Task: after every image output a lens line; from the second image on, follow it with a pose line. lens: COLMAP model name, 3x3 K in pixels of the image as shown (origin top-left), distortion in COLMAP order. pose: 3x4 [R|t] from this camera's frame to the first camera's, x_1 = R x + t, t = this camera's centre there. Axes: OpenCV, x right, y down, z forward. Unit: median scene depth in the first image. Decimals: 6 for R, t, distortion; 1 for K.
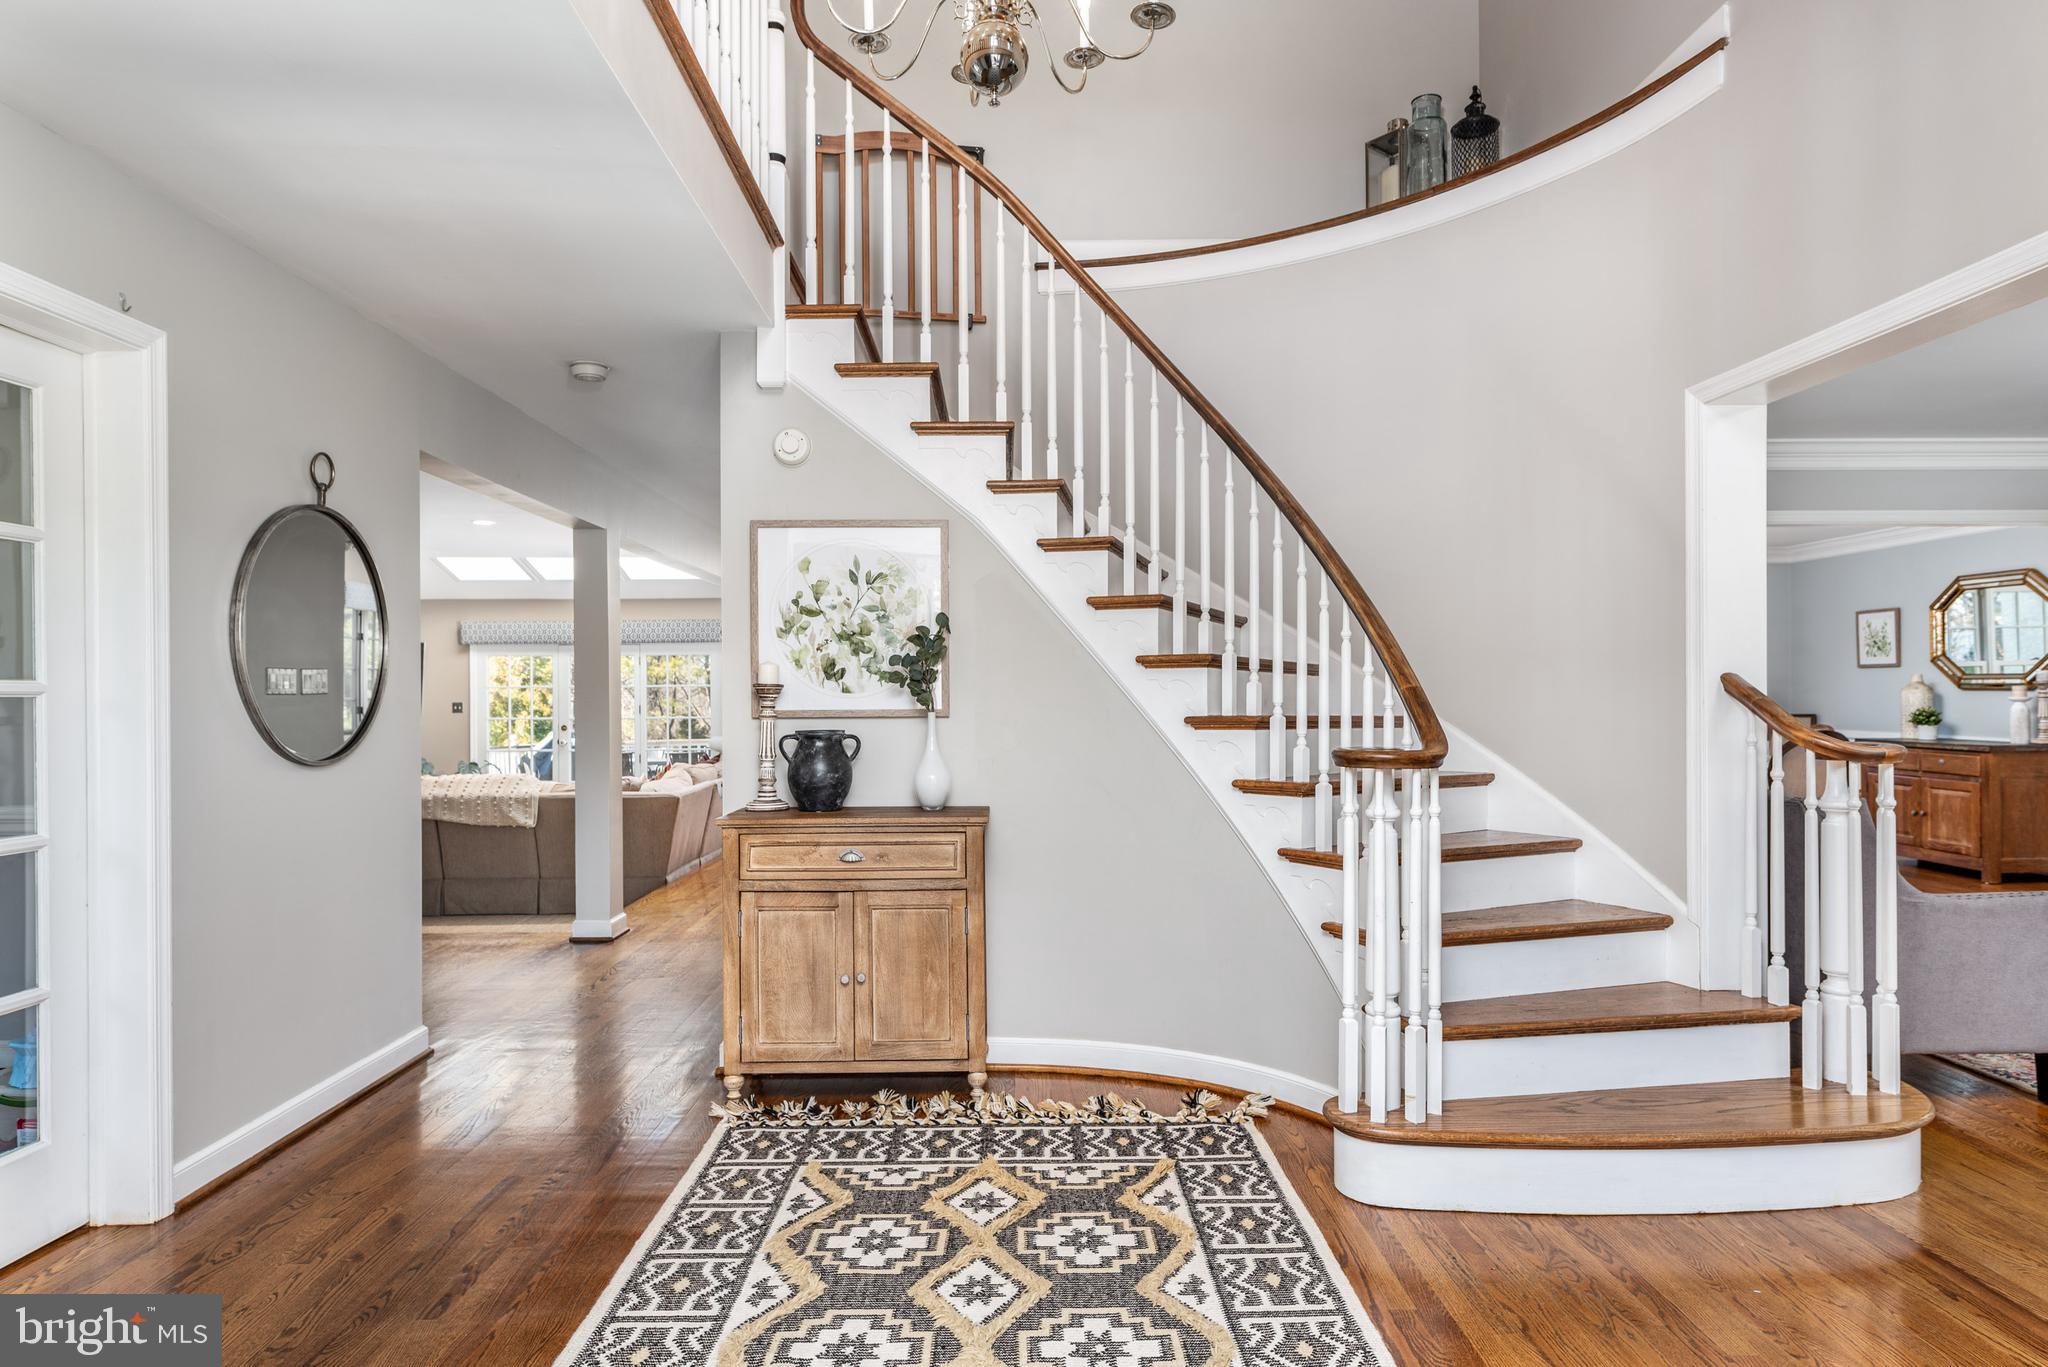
lens RADIAL K [[1185.8, 0, 1020.7], [0, 1185.8, 689.1], [0, 0, 1]] dist [0.002311, -0.002428]
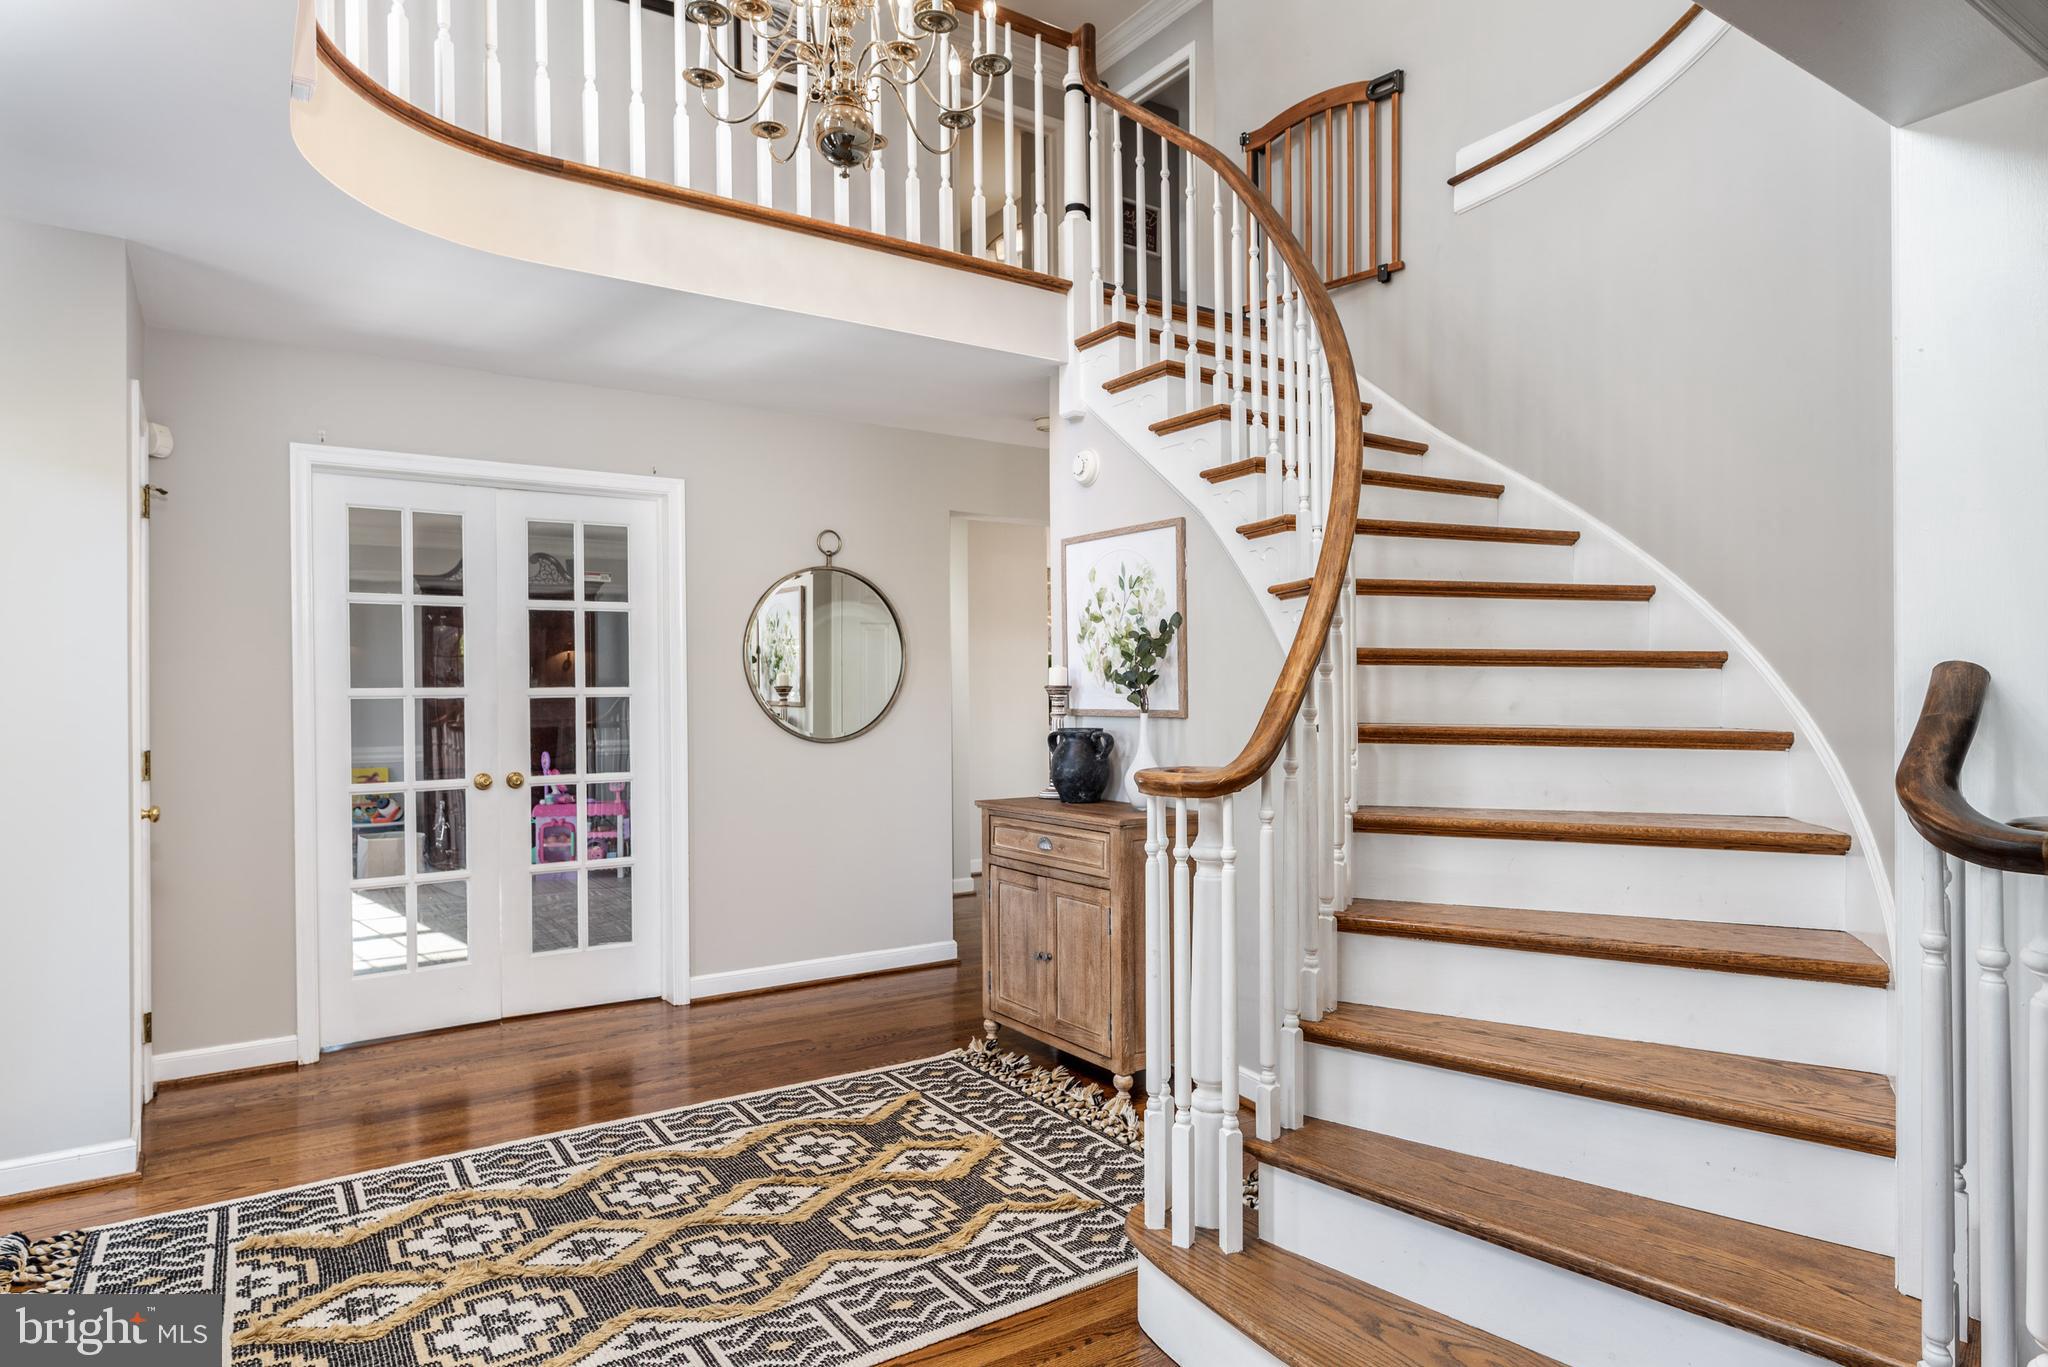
lens RADIAL K [[1185.8, 0, 1023.8], [0, 1185.8, 688.3], [0, 0, 1]] dist [0.002311, -0.002428]
pose [[0.540639, 0.000137, -0.841255, 0.941959], [0.007624, 0.999958, 0.005063, -0.009943], [0.841220, -0.009151, 0.540615, 0.489116]]
